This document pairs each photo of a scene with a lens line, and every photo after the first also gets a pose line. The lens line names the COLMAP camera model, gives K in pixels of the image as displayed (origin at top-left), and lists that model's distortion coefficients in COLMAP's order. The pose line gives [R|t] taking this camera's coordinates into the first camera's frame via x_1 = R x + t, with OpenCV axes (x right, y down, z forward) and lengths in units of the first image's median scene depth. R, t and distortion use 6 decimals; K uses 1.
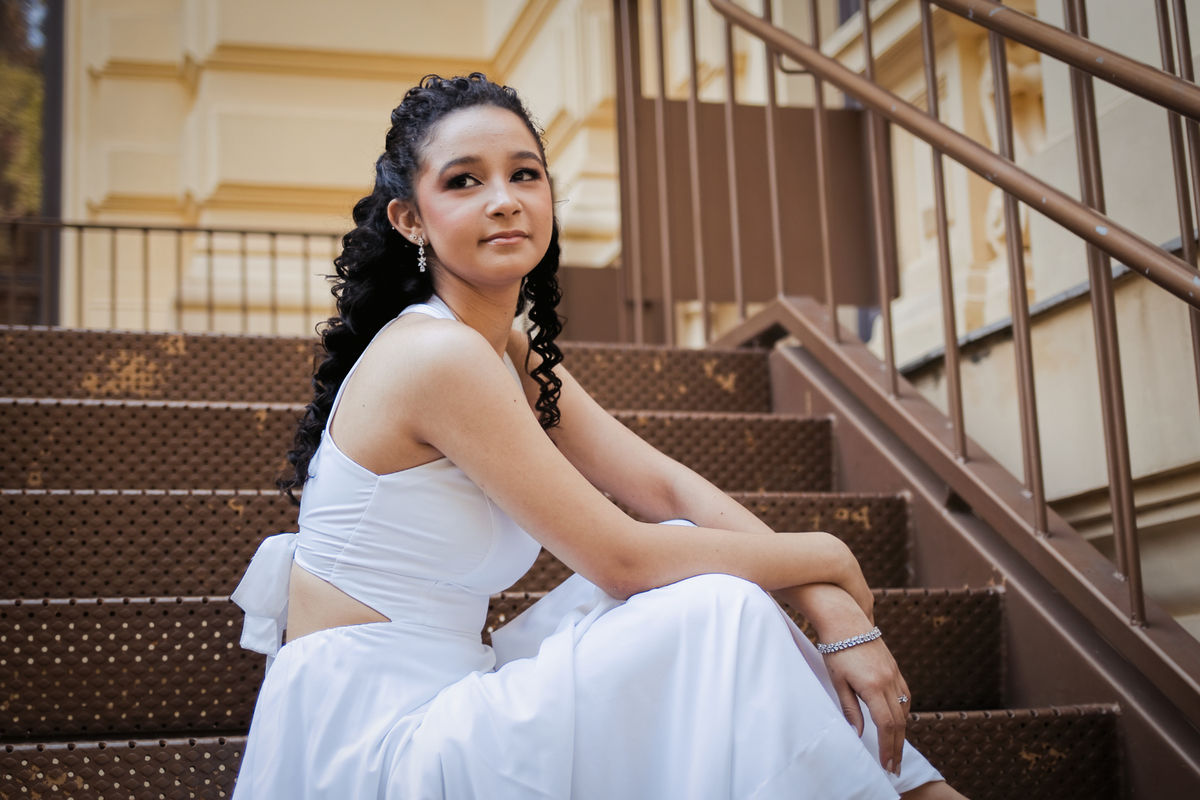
lens RADIAL K [[1891.0, 0, 600.0], [0, 1891.0, 400.0], [0, 0, 1]] dist [0.024444, -0.058310]
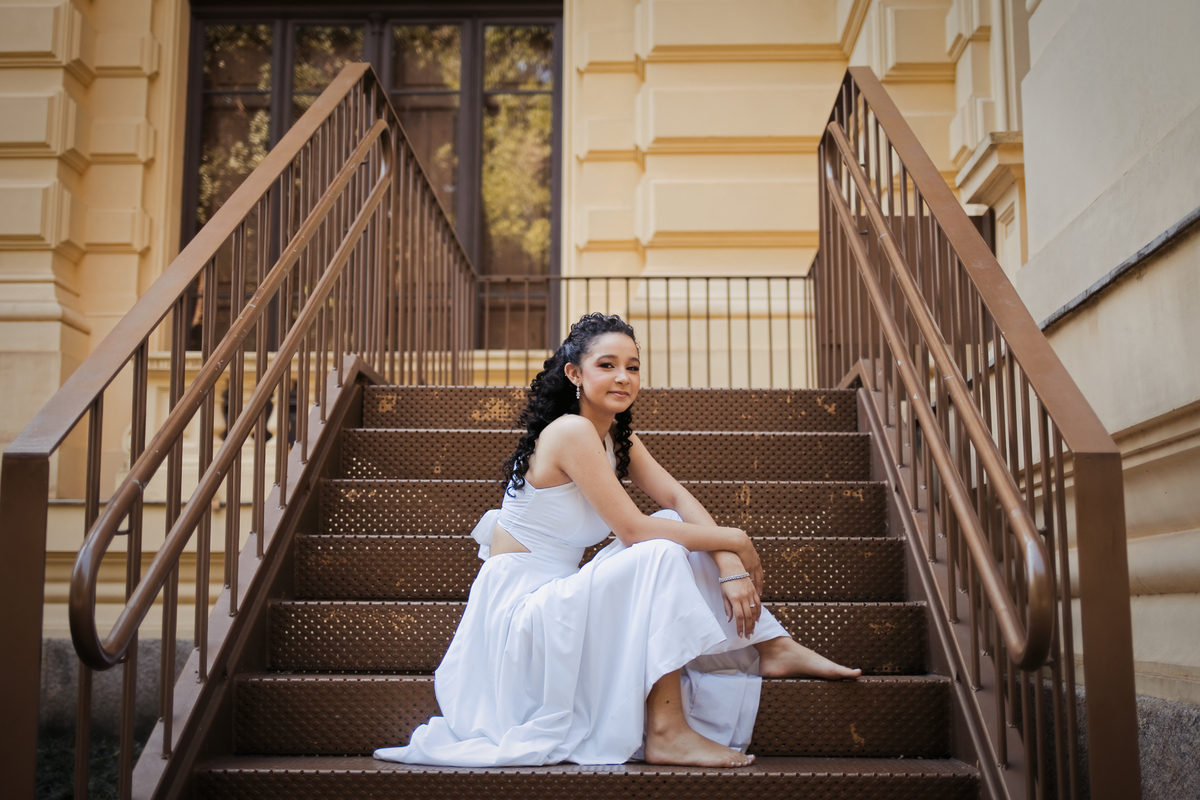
lens RADIAL K [[1462.2, 0, 600.0], [0, 1462.2, 400.0], [0, 0, 1]] dist [0.002702, 0.000924]
pose [[0.957420, -0.003939, -0.288673, 0.308416], [0.014724, 0.999272, 0.035201, -0.082796], [0.288324, -0.037952, 0.956781, -0.418028]]
